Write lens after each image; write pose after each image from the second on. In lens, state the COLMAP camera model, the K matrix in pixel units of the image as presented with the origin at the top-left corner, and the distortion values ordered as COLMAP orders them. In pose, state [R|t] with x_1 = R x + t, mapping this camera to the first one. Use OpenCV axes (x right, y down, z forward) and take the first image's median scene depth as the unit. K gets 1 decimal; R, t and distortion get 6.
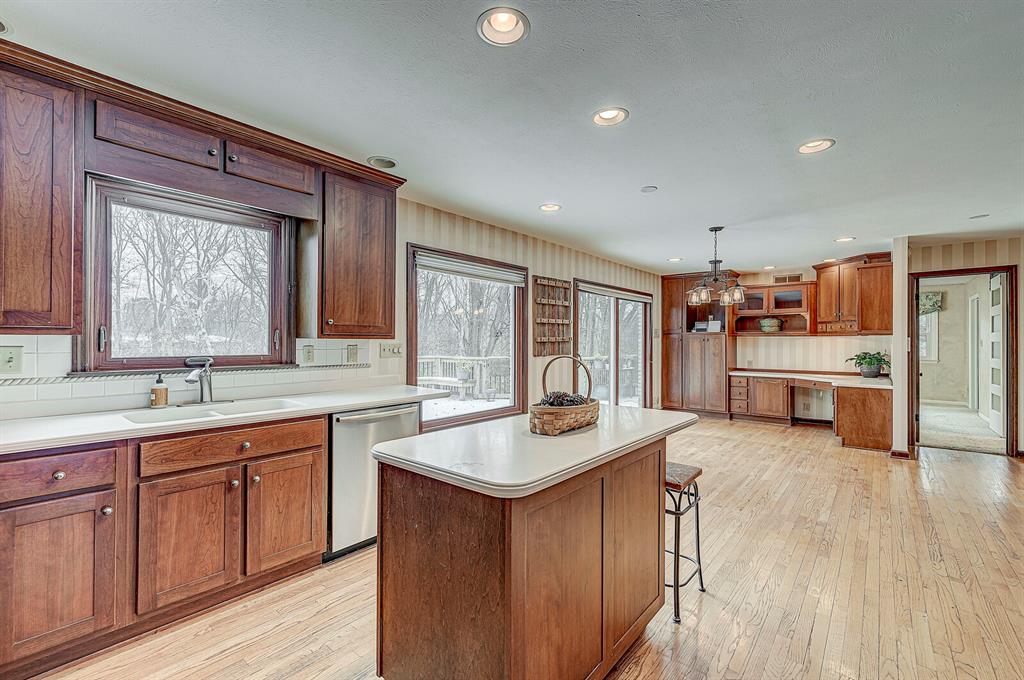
lens RADIAL K [[443.4, 0, 507.4], [0, 443.4, 339.6], [0, 0, 1]] dist [-0.005528, -0.000290]
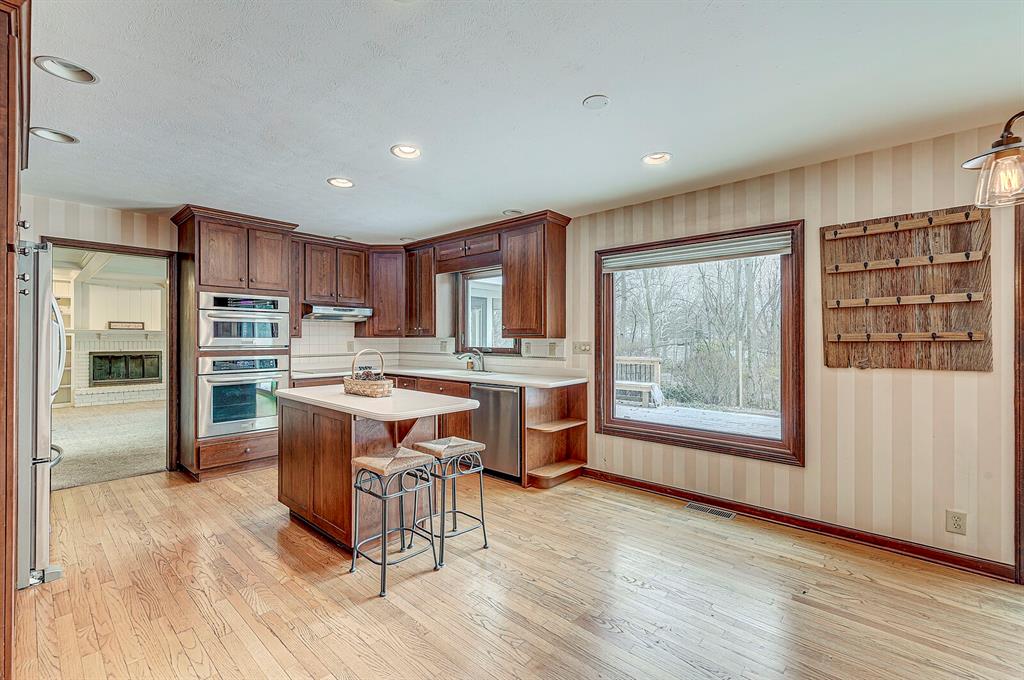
lens RADIAL K [[443.4, 0, 510.2], [0, 443.4, 336.7], [0, 0, 1]] dist [-0.005528, -0.000290]
pose [[-0.039442, -0.003296, -0.999216, 0.699141], [0.006496, 0.999973, -0.003555, -0.001860], [0.999201, -0.006631, -0.039420, 0.650955]]
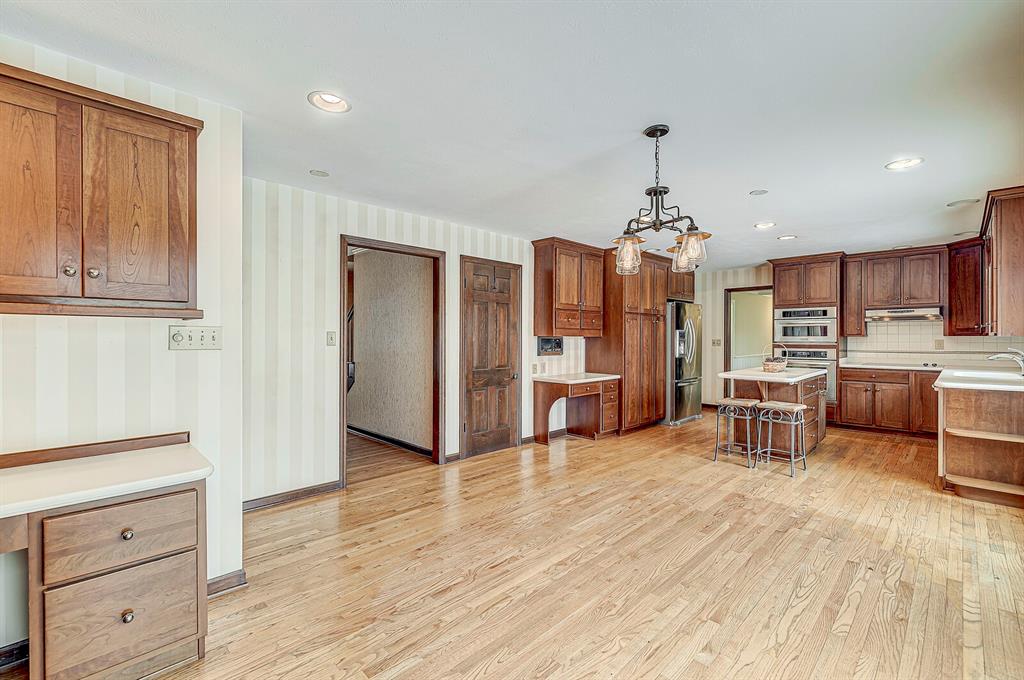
lens RADIAL K [[443.4, 0, 515.2], [0, 443.4, 338.3], [0, 0, 1]] dist [-0.005528, -0.000290]
pose [[-0.995396, -0.000862, 0.095844, 0.437991], [-0.001113, 0.999996, -0.002564, 0.010055], [-0.095841, -0.002659, -0.995393, 2.477421]]
